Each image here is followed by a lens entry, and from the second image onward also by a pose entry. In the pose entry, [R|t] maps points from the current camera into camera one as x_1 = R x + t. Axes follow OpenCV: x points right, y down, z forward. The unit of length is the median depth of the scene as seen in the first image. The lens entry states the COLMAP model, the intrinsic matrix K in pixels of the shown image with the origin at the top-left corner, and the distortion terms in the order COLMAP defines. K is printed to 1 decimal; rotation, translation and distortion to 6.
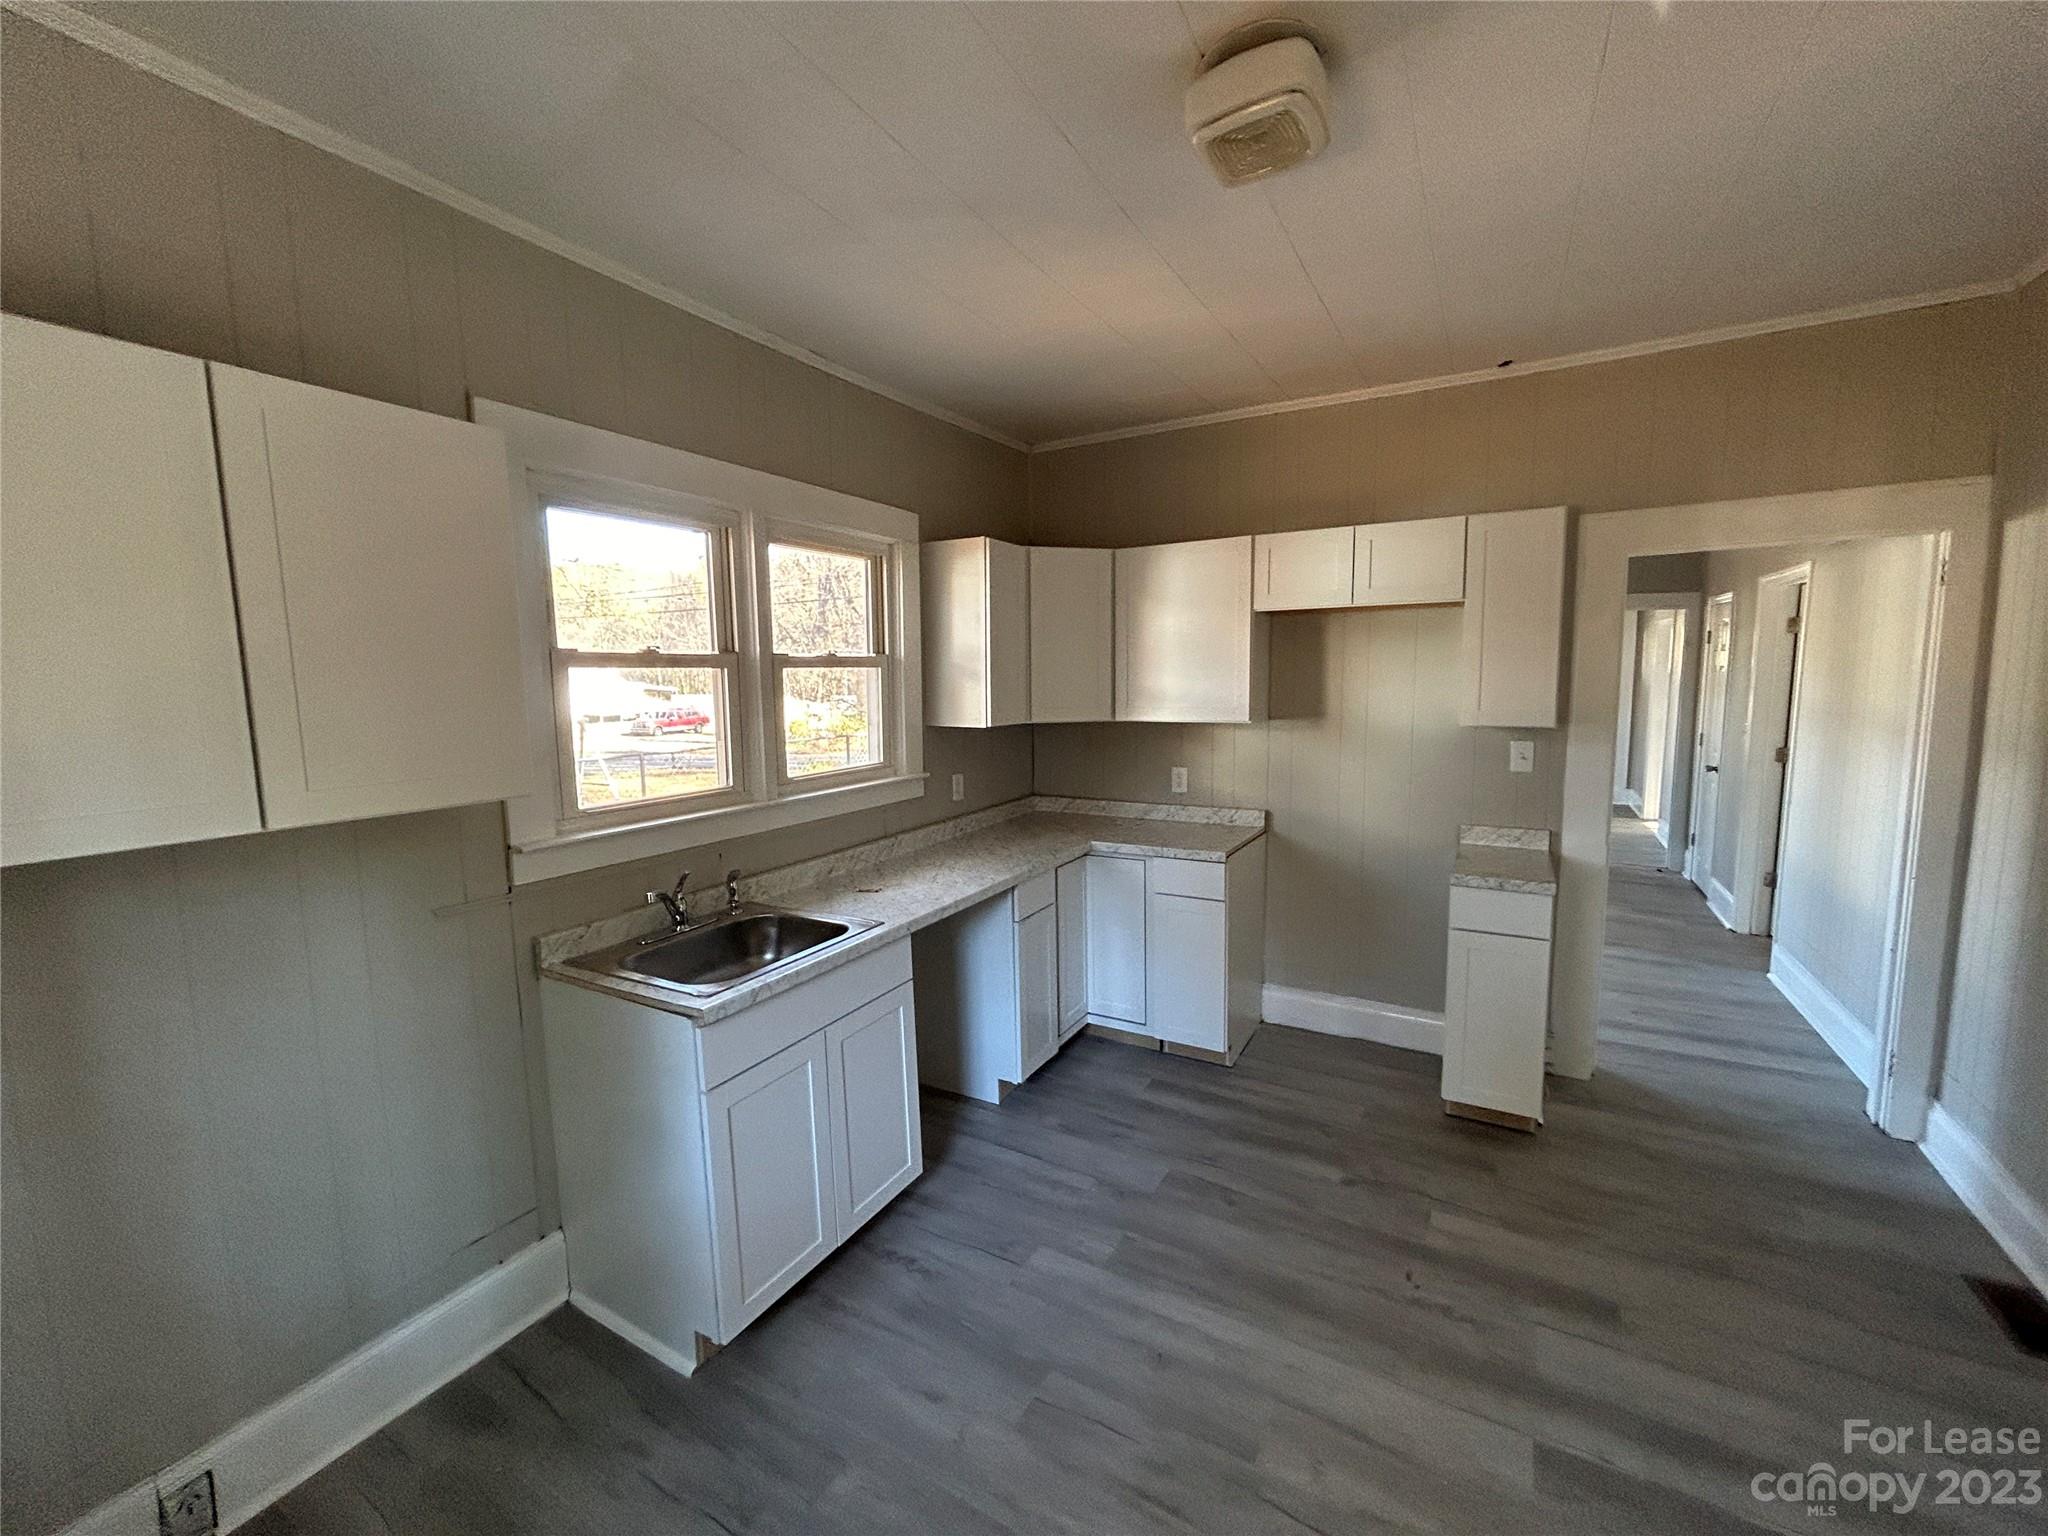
lens RADIAL K [[830.5, 0, 1024.0], [0, 830.5, 768.0], [0, 0, 1]] dist [-0.001709, 0.000797]
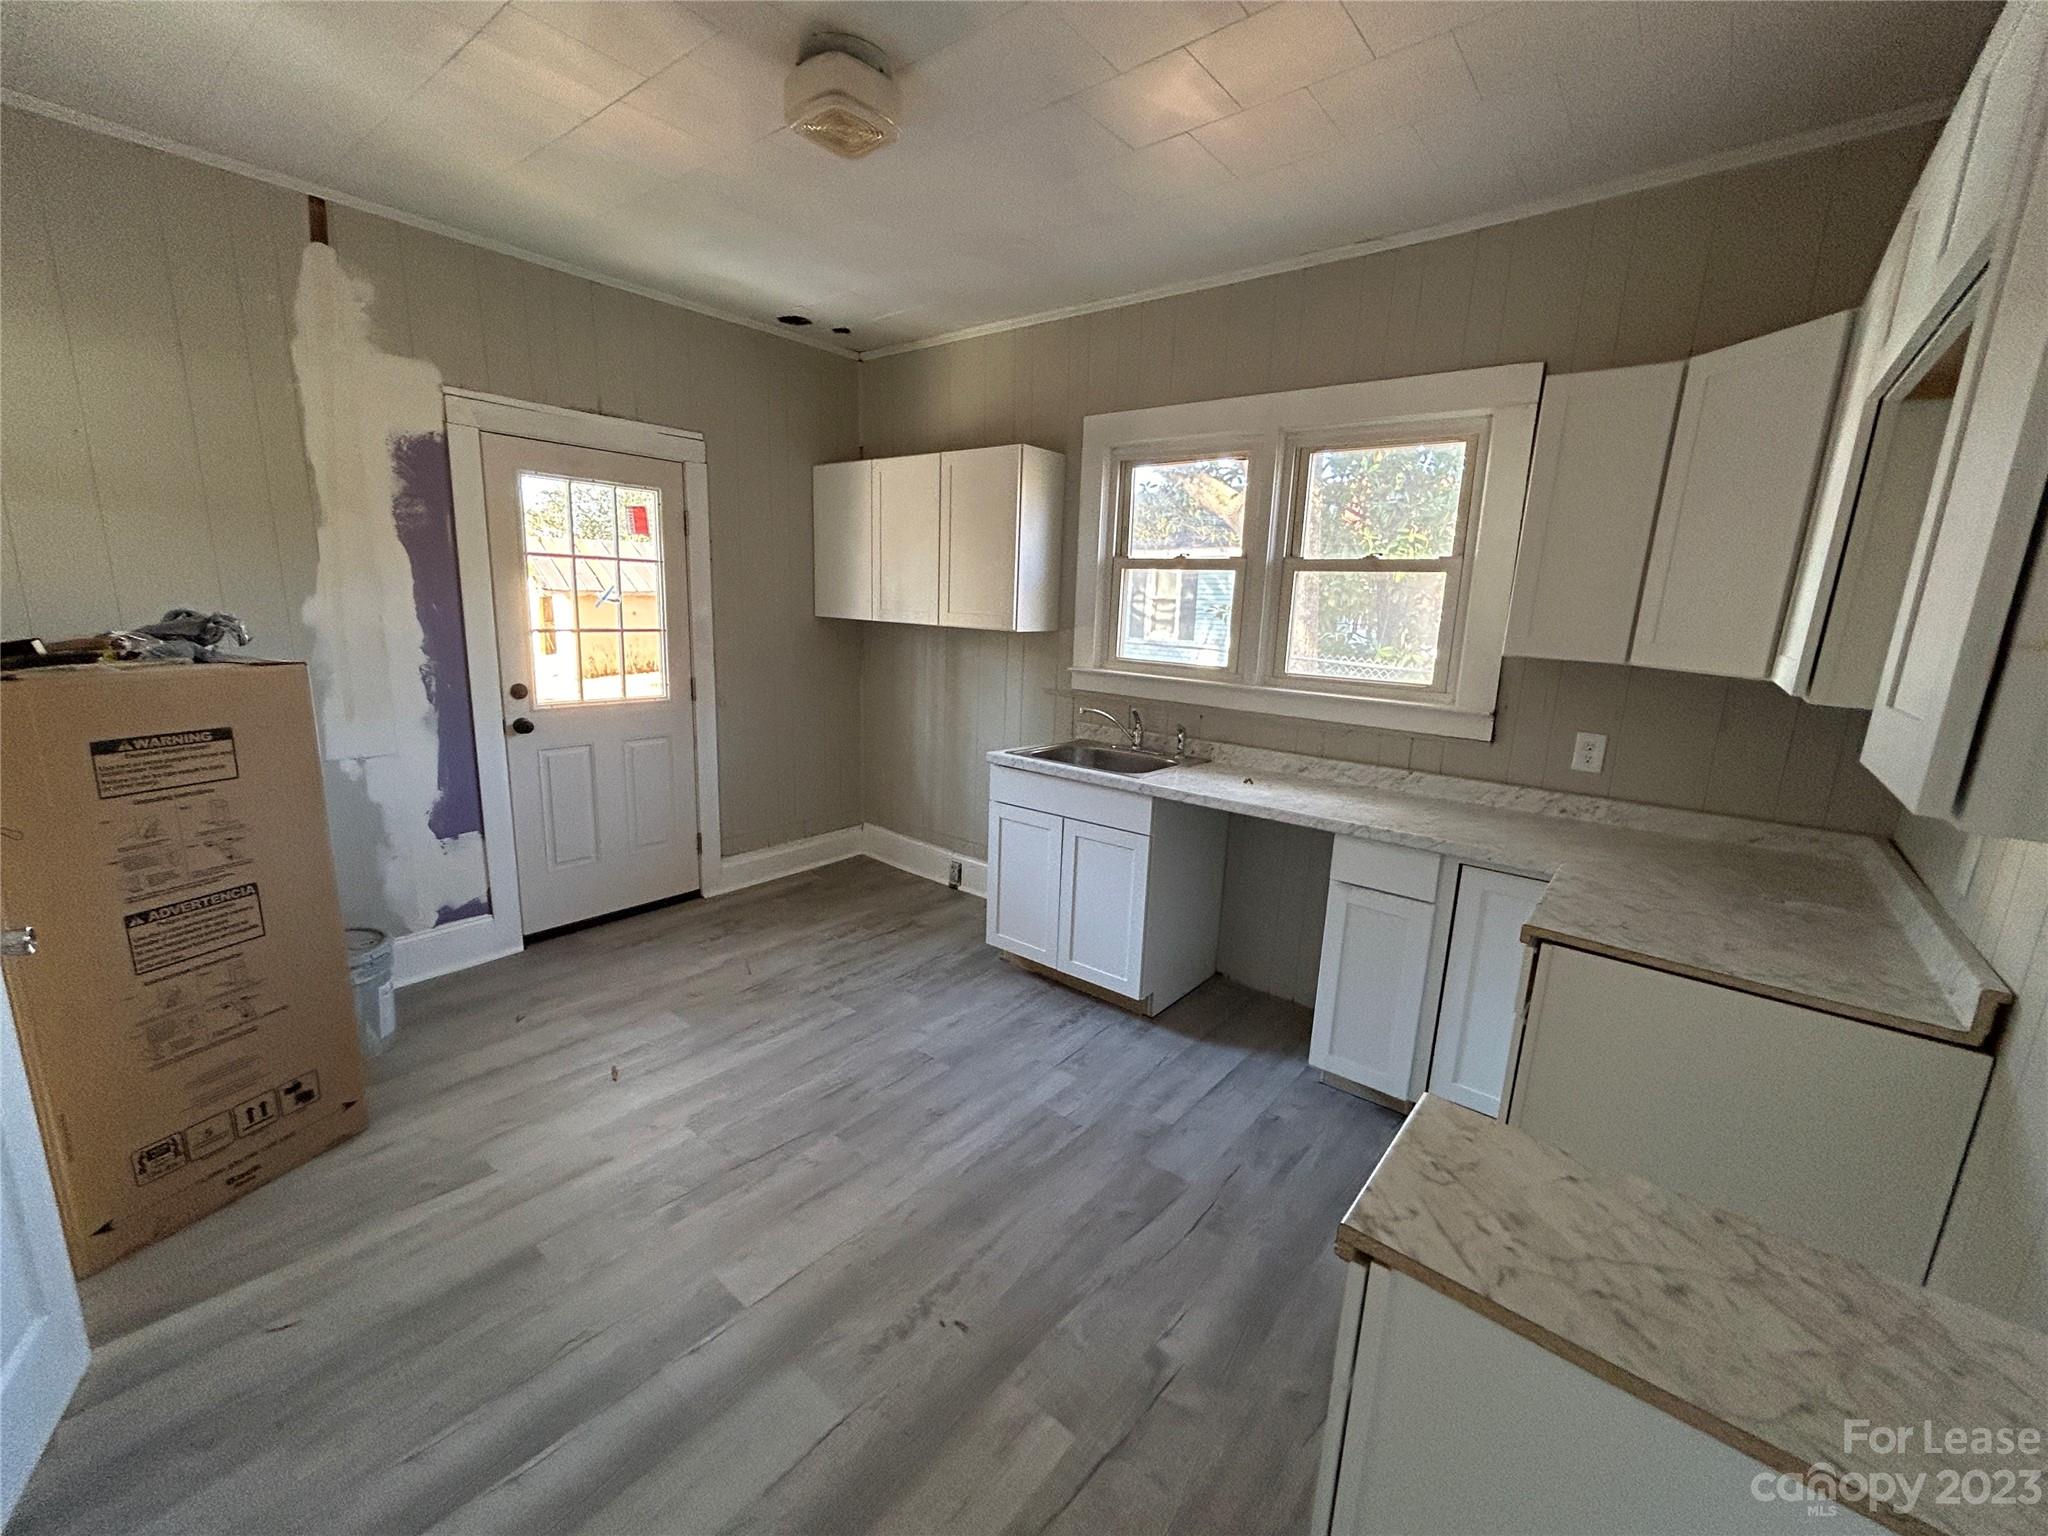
lens RADIAL K [[885.2, 0, 1055.5], [0, 885.2, 773.7], [0, 0, 1]] dist [0.002930, -0.000106]
pose [[-0.168373, 0.207464, -0.963644, 1.036698], [-0.145689, 0.961626, 0.232485, -0.097792], [0.974897, 0.179537, -0.131687, 0.987090]]
